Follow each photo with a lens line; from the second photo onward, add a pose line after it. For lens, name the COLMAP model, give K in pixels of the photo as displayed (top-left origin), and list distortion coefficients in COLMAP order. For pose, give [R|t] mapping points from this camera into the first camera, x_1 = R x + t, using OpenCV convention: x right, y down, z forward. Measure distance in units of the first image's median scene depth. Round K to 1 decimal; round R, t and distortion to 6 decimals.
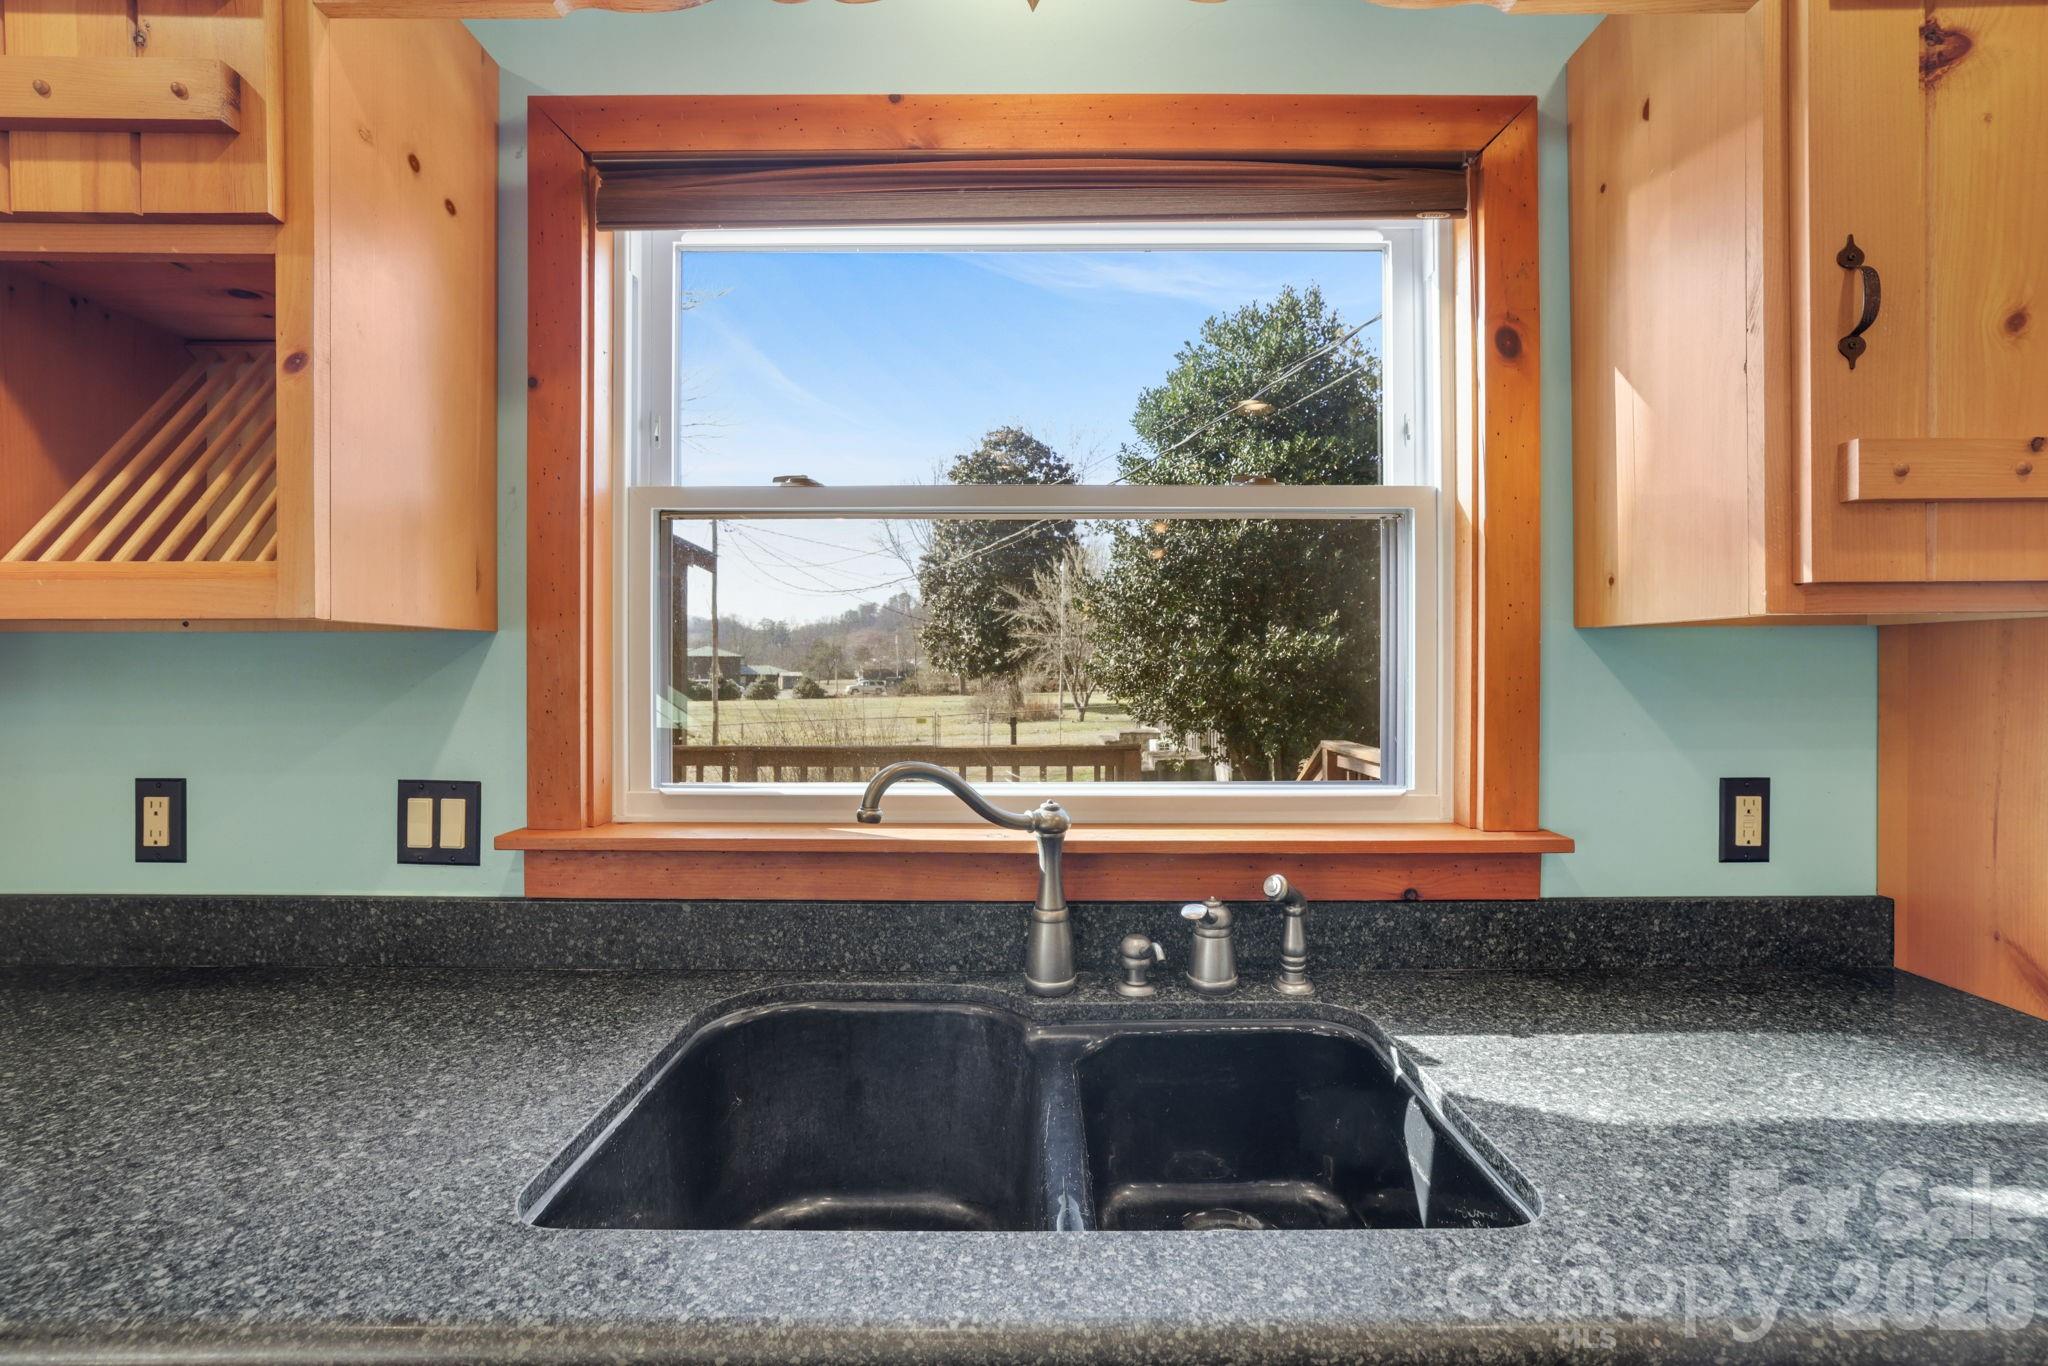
lens RADIAL K [[887.7, 0, 1026.4], [0, 887.7, 677.9], [0, 0, 1]] dist [-0.010427, 0.000339]
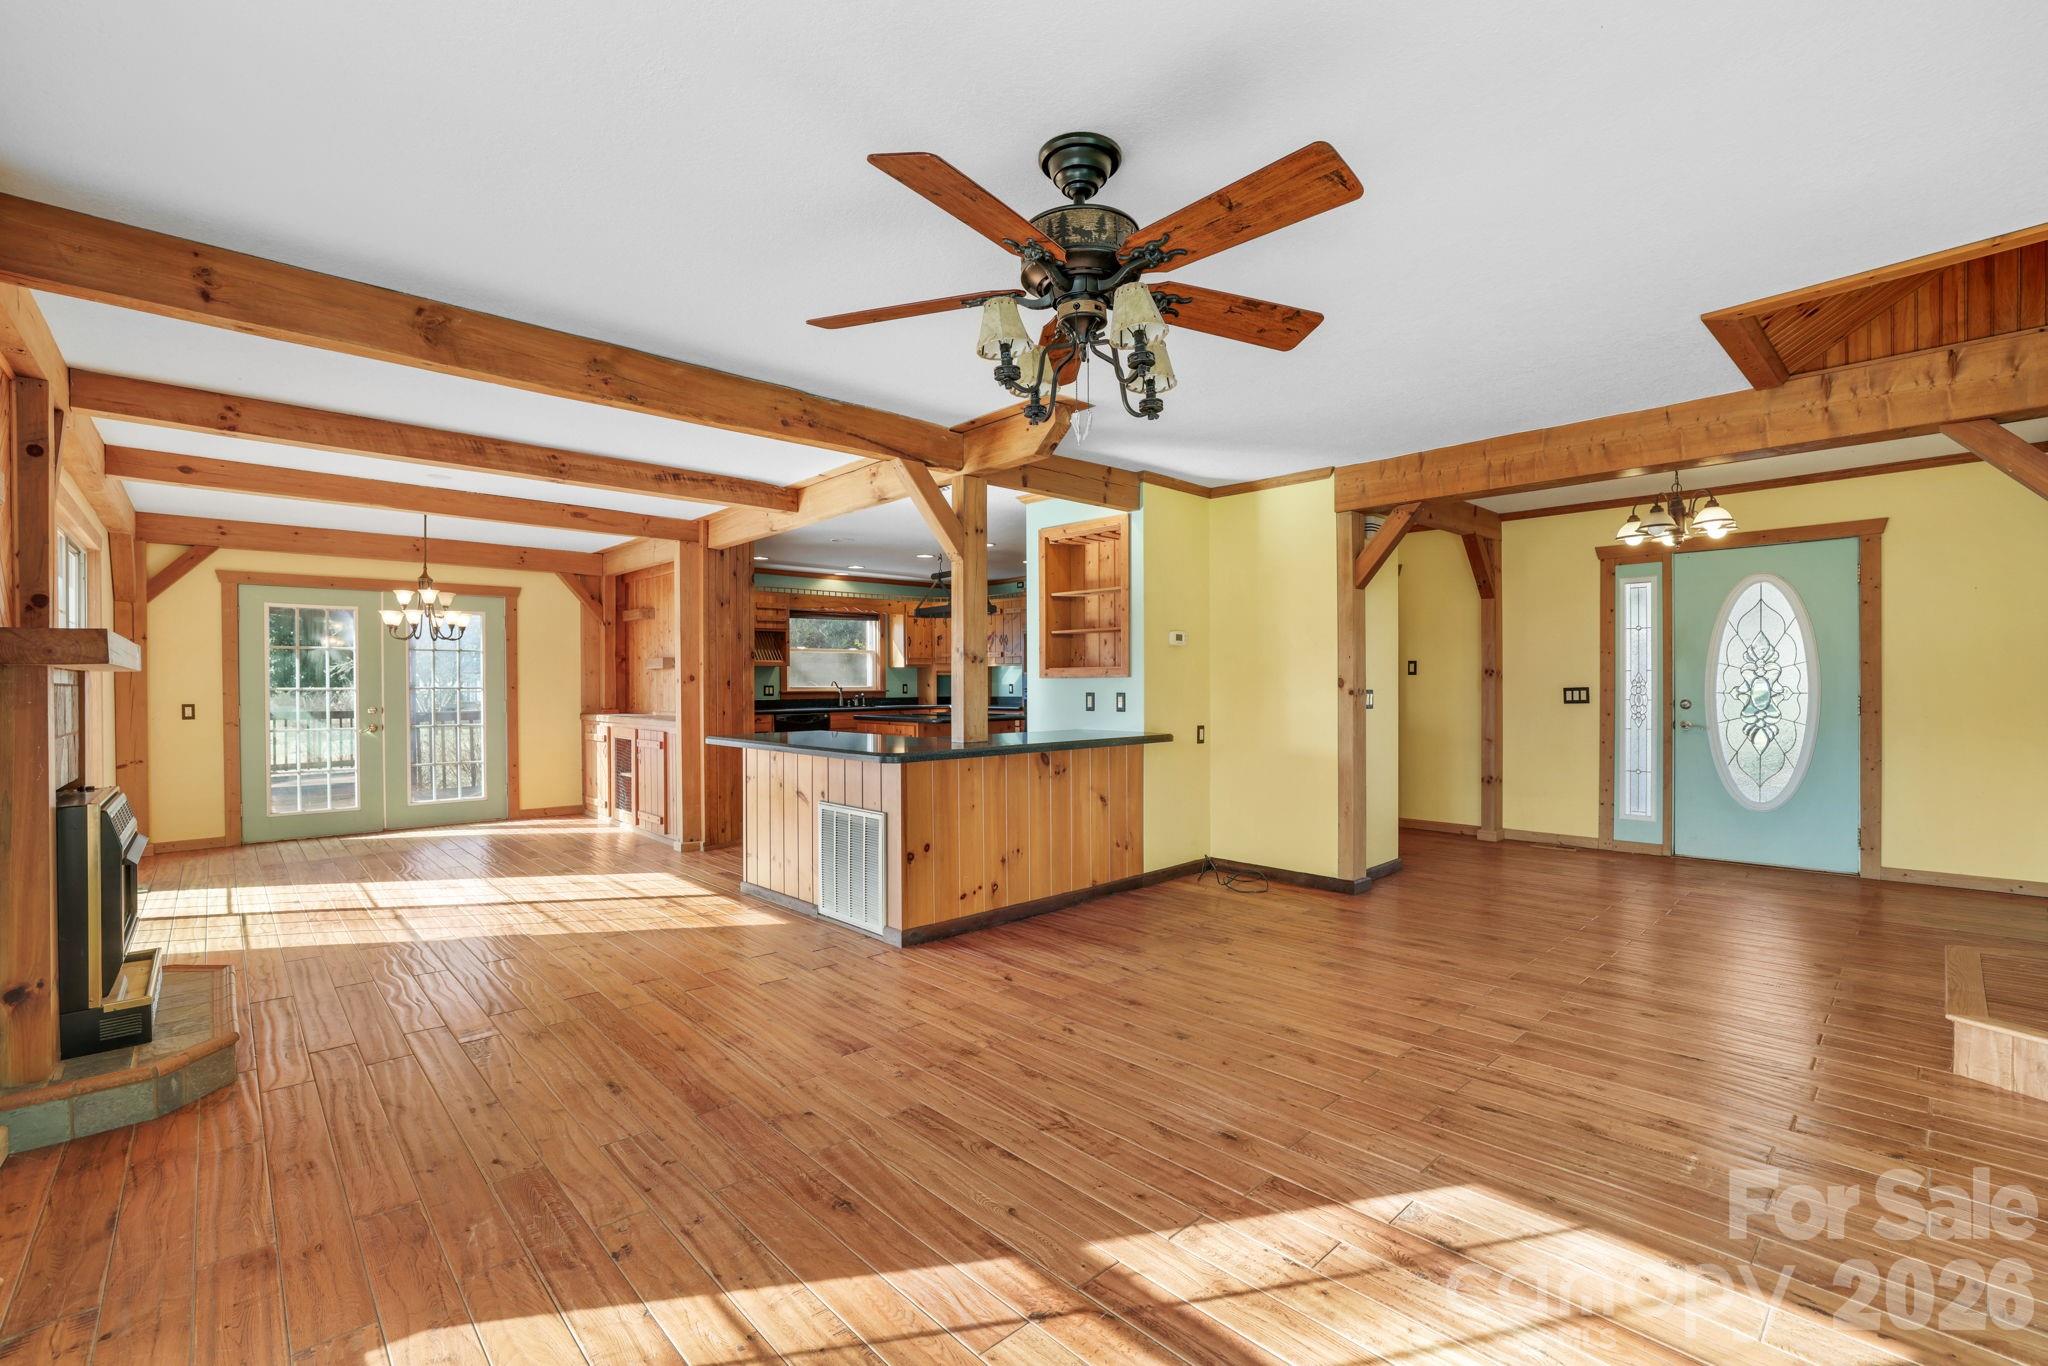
lens RADIAL K [[887.7, 0, 1025.8], [0, 887.7, 688.4], [0, 0, 1]] dist [-0.010427, 0.000339]
pose [[0.733460, -0.001701, 0.679731, -4.419223], [0.008426, 0.999943, -0.006590, 0.217459], [-0.679681, 0.010561, 0.733432, -6.464651]]
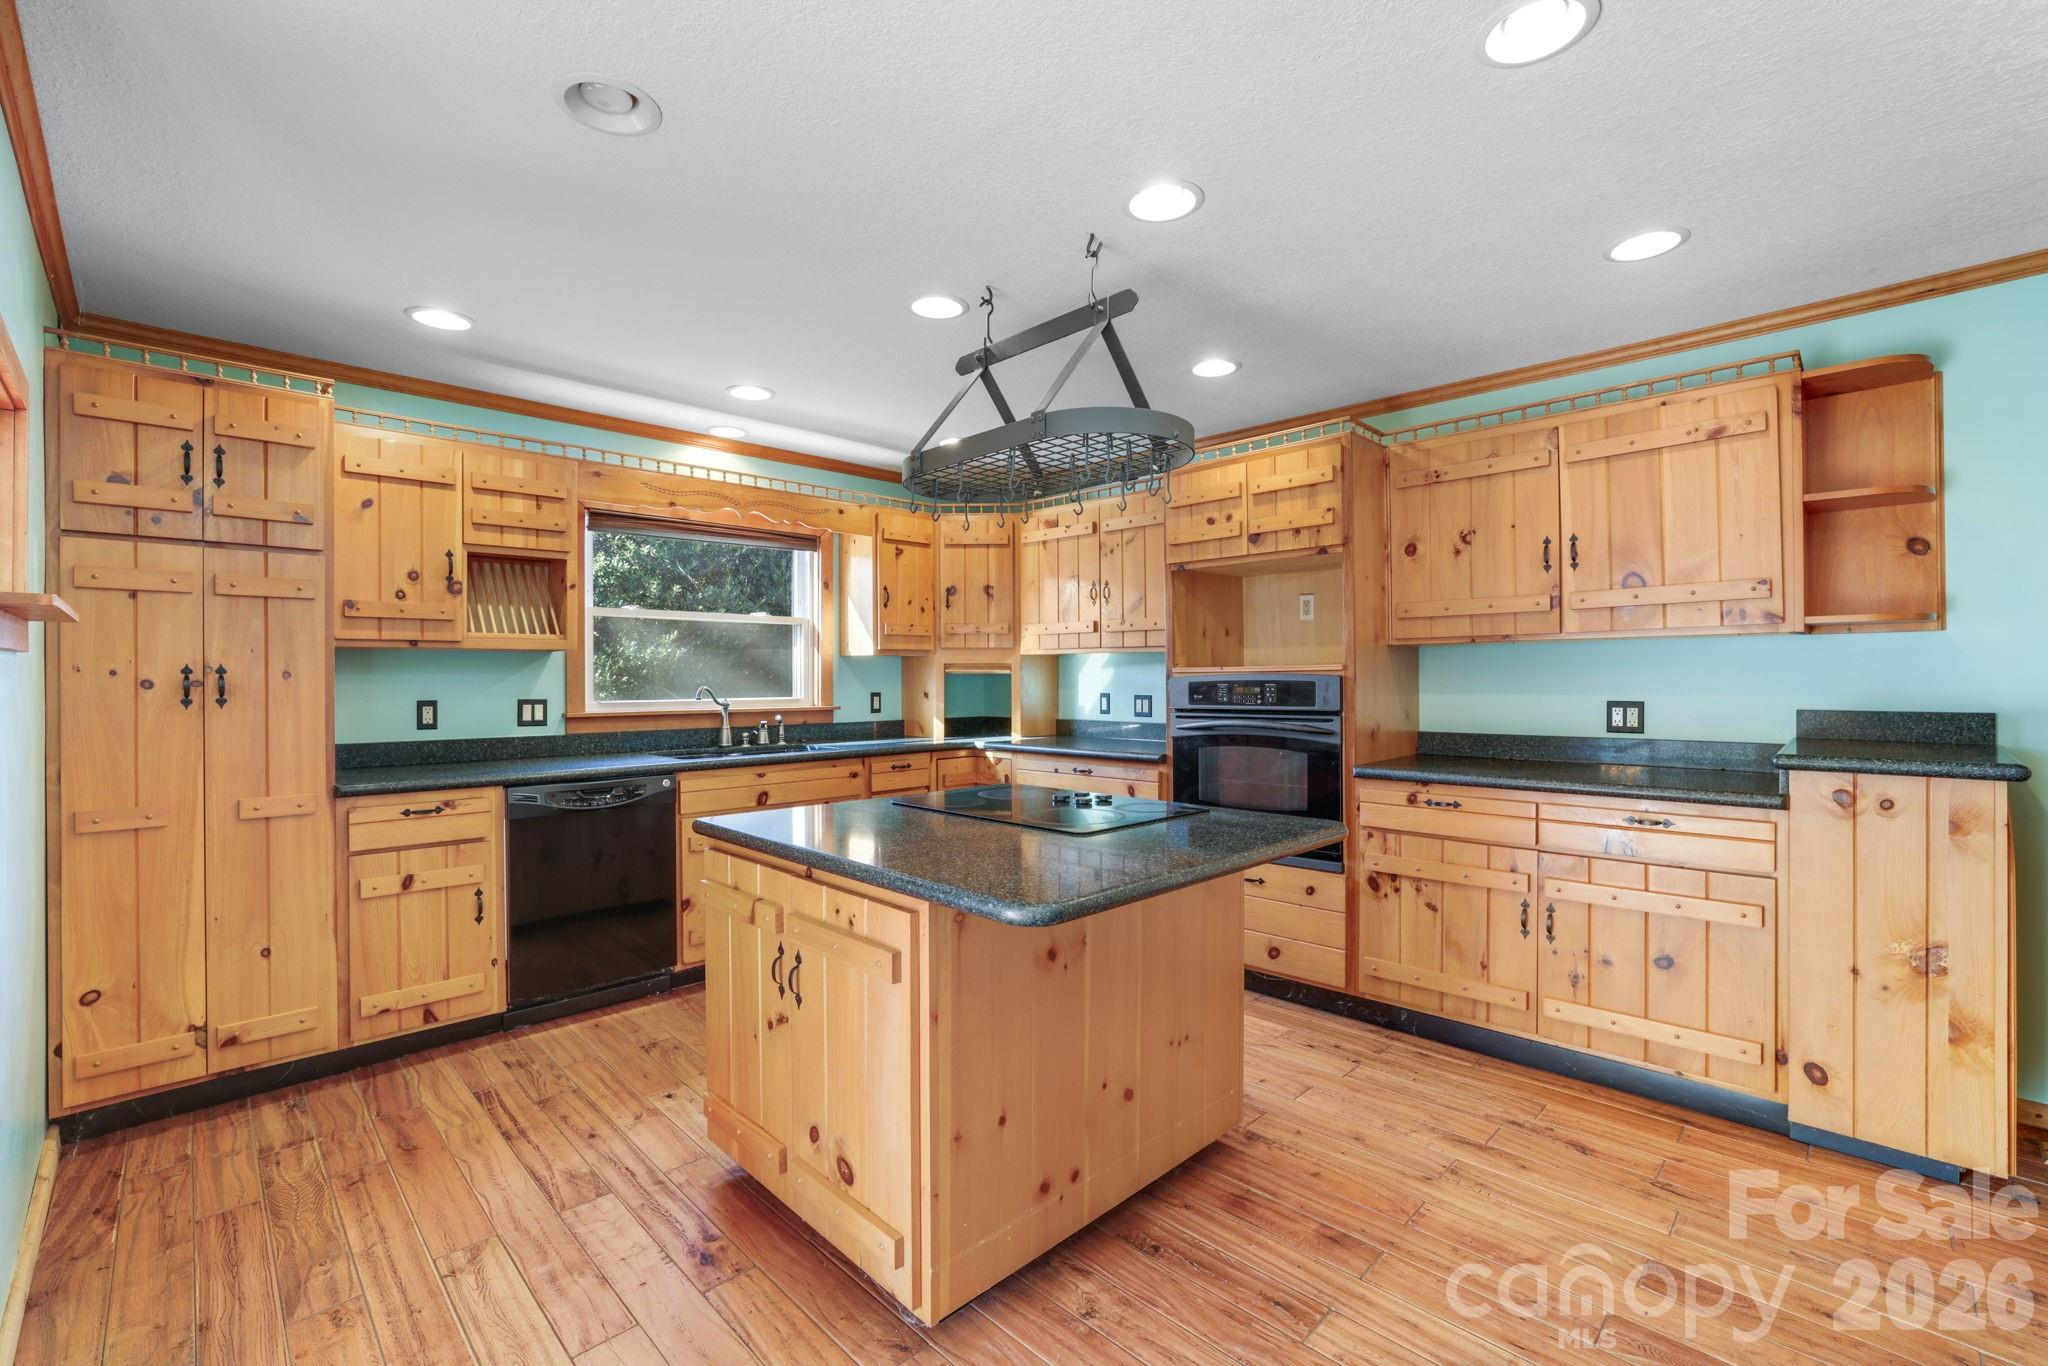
lens RADIAL K [[887.7, 0, 1021.9], [0, 887.7, 680.0], [0, 0, 1]] dist [-0.010427, 0.000339]
pose [[0.715537, -0.004984, 0.698557, -1.632285], [0.010531, 0.999938, -0.003653, 0.077400], [-0.698495, 0.009970, 0.715545, -2.502398]]
